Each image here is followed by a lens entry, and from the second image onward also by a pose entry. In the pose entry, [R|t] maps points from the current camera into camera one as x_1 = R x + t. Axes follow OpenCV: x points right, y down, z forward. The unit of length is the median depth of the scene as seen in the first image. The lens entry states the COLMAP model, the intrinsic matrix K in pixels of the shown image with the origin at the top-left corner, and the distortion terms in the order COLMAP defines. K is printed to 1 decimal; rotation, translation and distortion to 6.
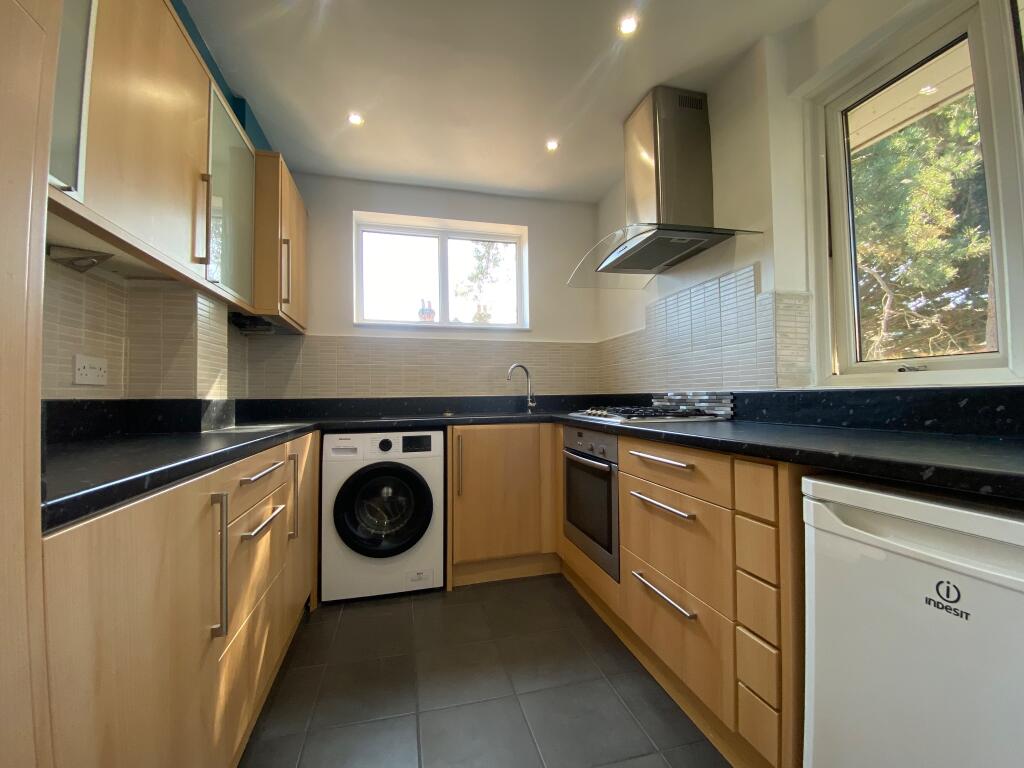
lens RADIAL K [[418.8, 0, 510.3], [0, 418.8, 382.5], [0, 0, 1]] dist [0.009788, -0.002614]
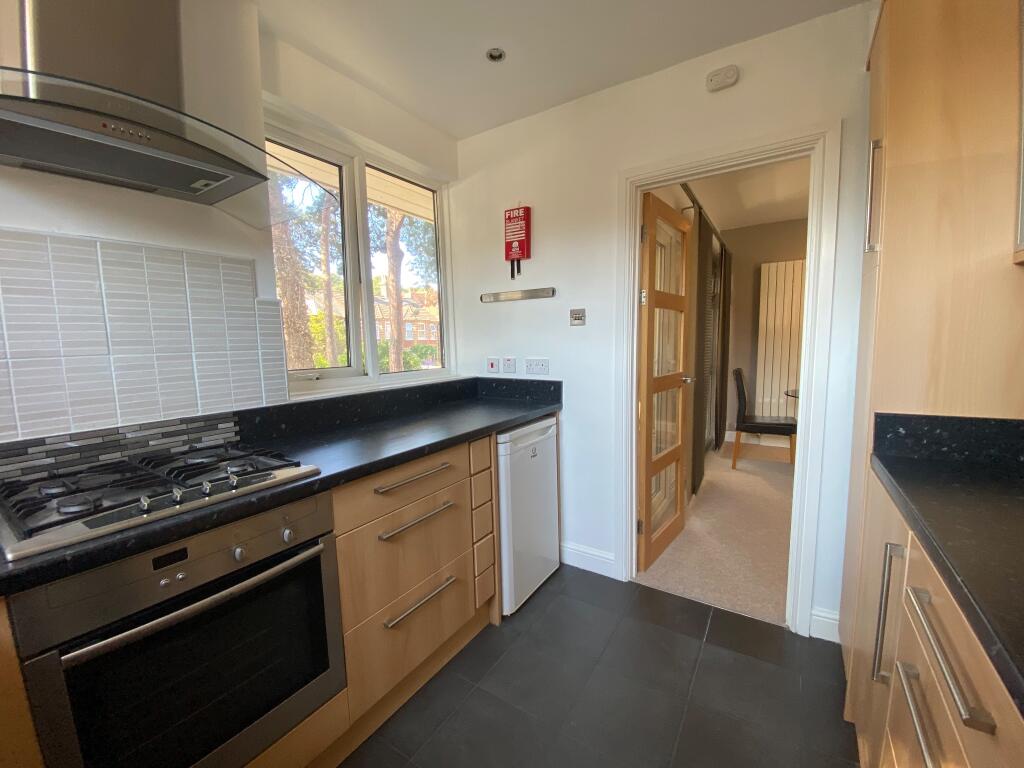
lens RADIAL K [[418.8, 0, 511.2], [0, 418.8, 381.9], [0, 0, 1]] dist [0.009788, -0.002614]
pose [[-0.680971, -0.047288, 0.730782, -0.409775], [0.004003, 0.997658, 0.068288, -0.087237], [-0.732300, 0.049427, -0.679186, 1.167293]]
